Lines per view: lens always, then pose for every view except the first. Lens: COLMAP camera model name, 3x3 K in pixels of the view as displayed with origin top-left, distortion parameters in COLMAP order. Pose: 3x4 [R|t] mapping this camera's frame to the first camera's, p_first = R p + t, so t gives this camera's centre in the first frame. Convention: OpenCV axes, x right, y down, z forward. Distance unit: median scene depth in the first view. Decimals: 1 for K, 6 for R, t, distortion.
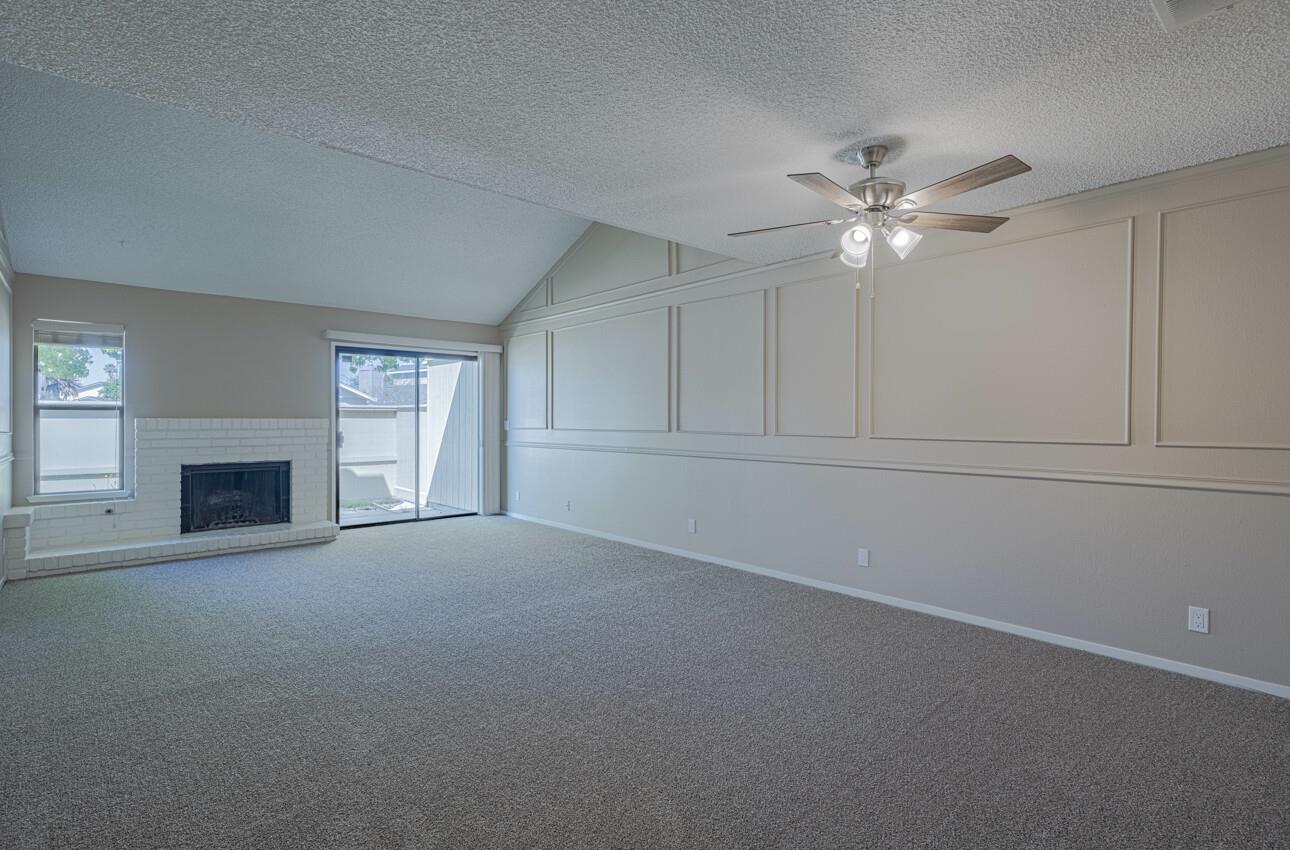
lens RADIAL K [[606.2, 0, 644.8], [0, 606.2, 418.8], [0, 0, 1]] dist [0.000554, -0.000335]
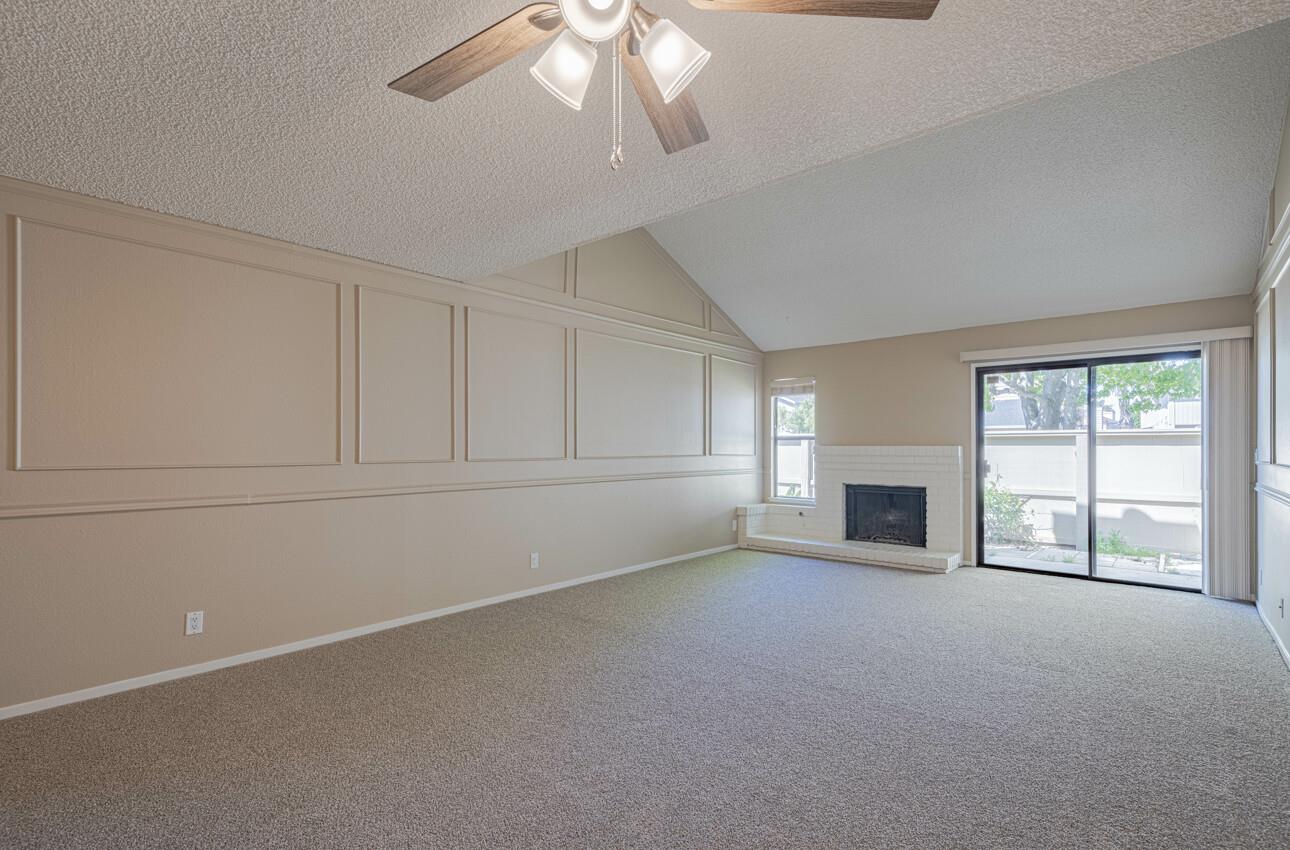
lens RADIAL K [[603.4, 0, 646.4], [0, 603.4, 444.5], [0, 0, 1]] dist [0.016001, 0.000209]
pose [[0.123716, -0.004141, -0.992309, 0.369656], [-0.000681, 0.999991, -0.004258, 0.001775], [0.992317, 0.001202, 0.123712, 0.405190]]
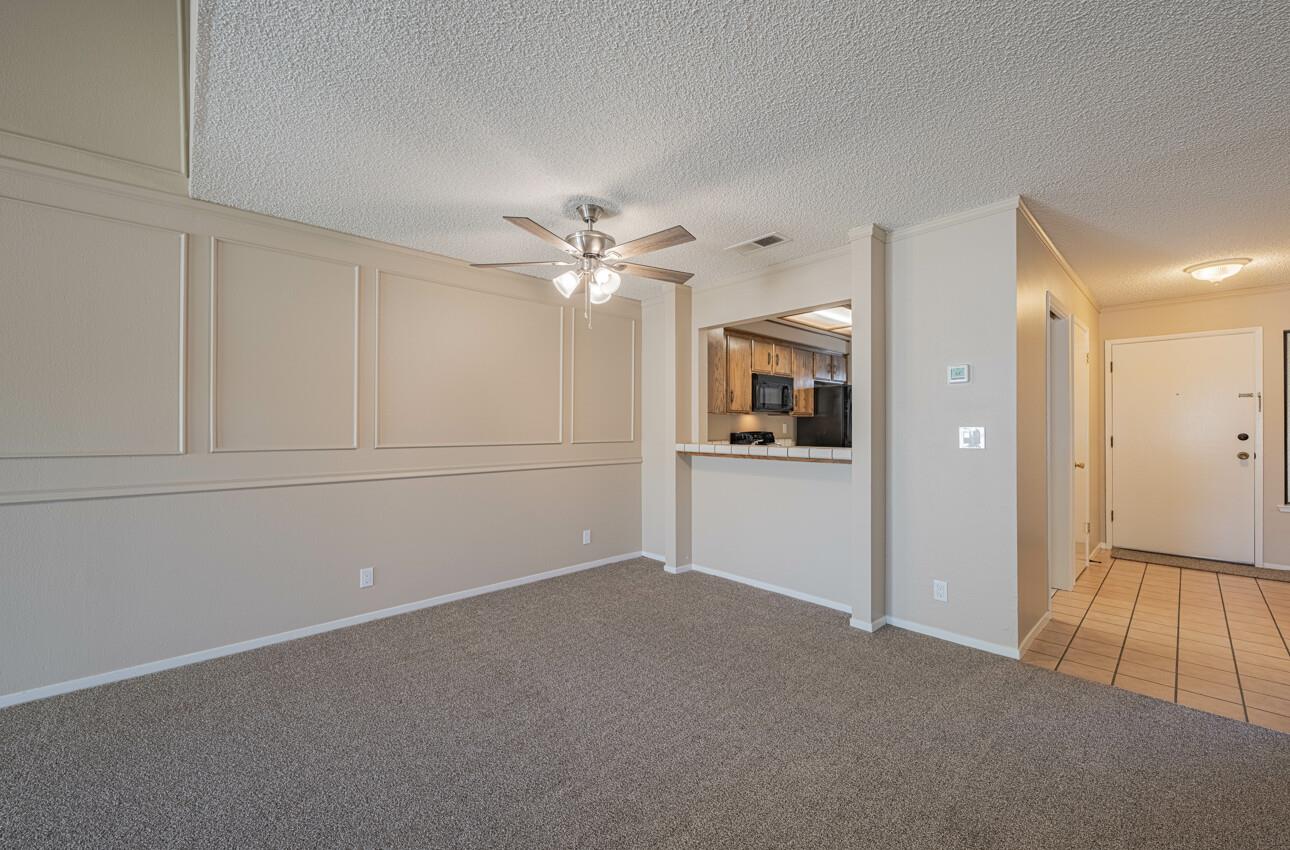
lens RADIAL K [[511.8, 0, 641.4], [0, 511.8, 437.8], [0, 0, 1]] dist [-0.001073, -0.000540]
pose [[-0.027478, -0.020592, 0.999410, -0.284618], [0.003724, 0.999779, 0.020702, -0.000321], [-0.999615, 0.004291, -0.027395, 0.395701]]
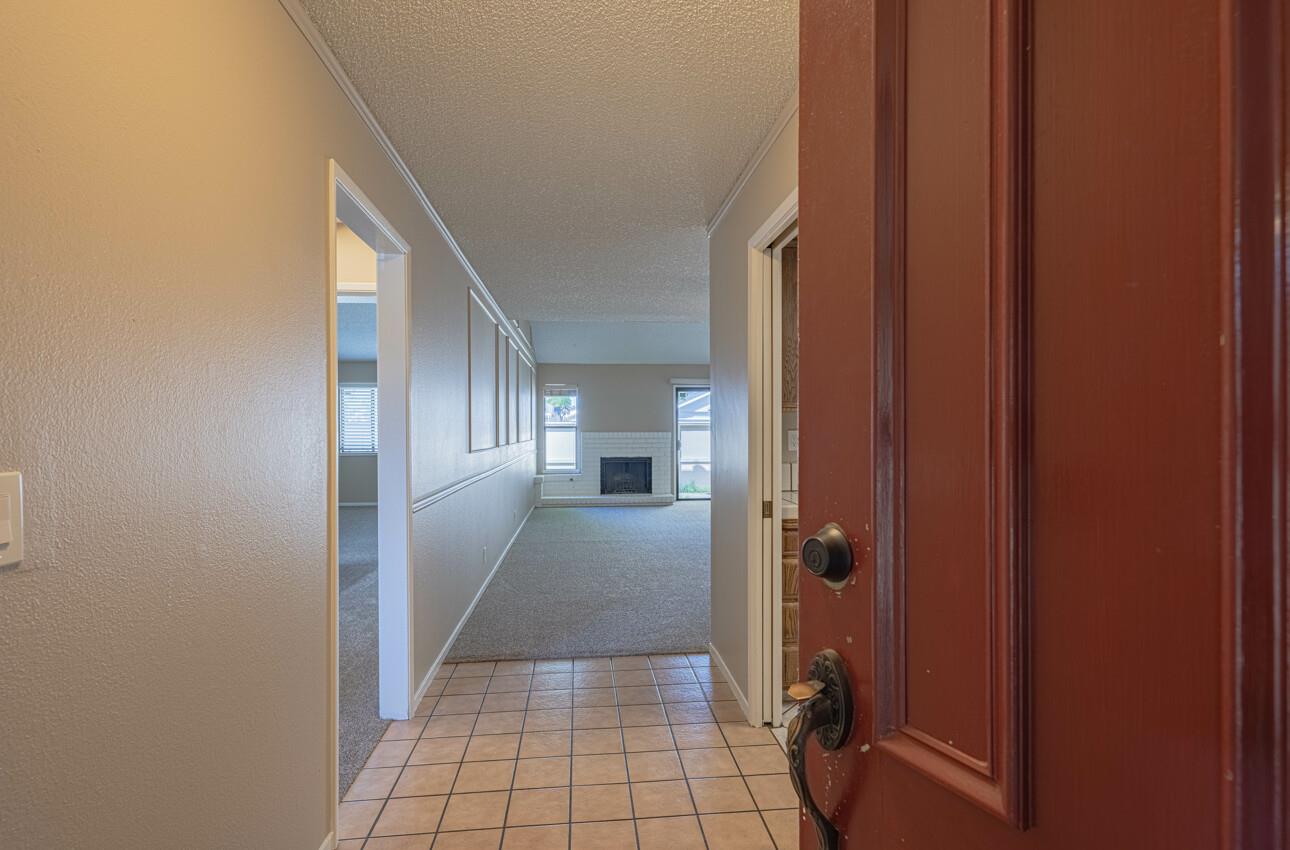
lens RADIAL K [[627.0, 0, 645.0], [0, 627.0, 425.0], [0, 0, 1]] dist [0.026010, 0.000402]
pose [[0.809505, -0.007715, -0.587063, 0.436837], [0.003308, 0.999958, -0.008580, -0.005744], [0.587104, 0.005003, 0.809496, -0.439293]]
